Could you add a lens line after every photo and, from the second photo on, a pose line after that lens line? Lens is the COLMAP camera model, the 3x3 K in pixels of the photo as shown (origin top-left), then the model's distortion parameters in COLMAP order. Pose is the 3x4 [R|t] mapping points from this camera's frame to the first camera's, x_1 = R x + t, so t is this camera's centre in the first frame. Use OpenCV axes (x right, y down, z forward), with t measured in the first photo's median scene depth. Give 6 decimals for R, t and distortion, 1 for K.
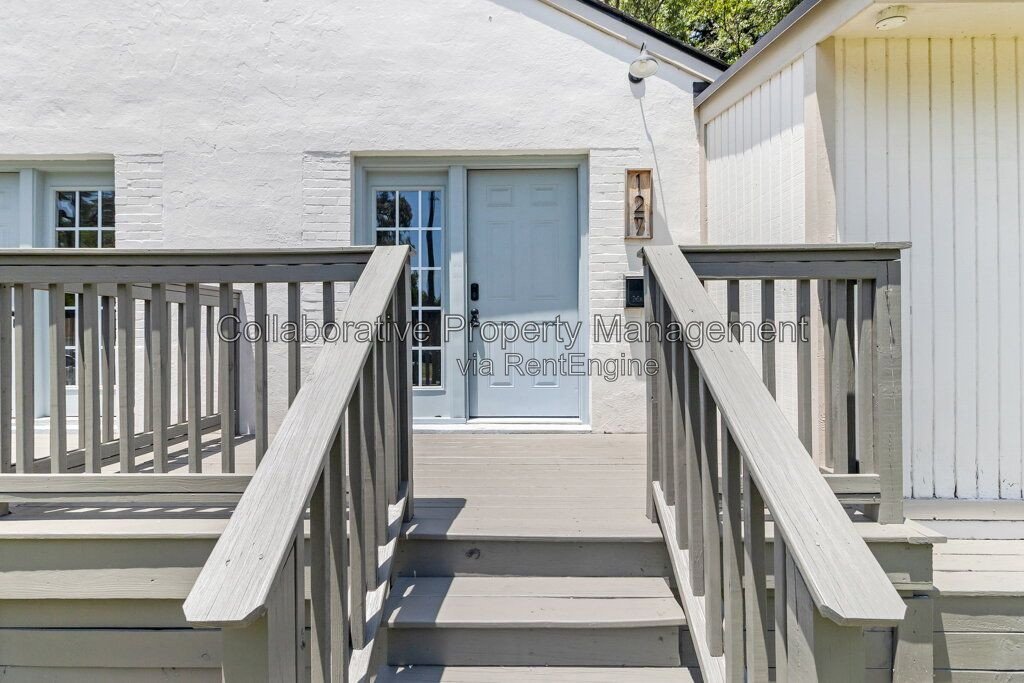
lens RADIAL K [[423.1, 0, 520.1], [0, 423.1, 336.4], [0, 0, 1]] dist [-0.001275, 0.000105]
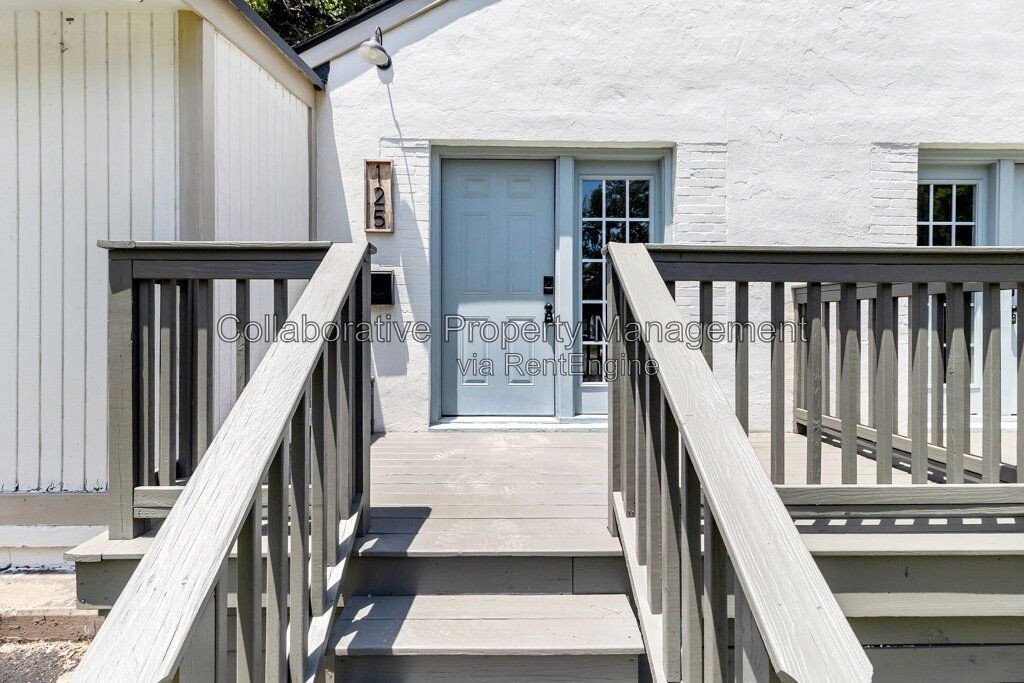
lens RADIAL K [[423.1, 0, 515.6], [0, 423.1, 339.9], [0, 0, 1]] dist [-0.001275, 0.000105]
pose [[0.999837, 0.005530, 0.017168, -1.341925], [-0.005697, 0.999937, 0.009645, 0.011076], [-0.017113, -0.009742, 0.999806, 0.039435]]
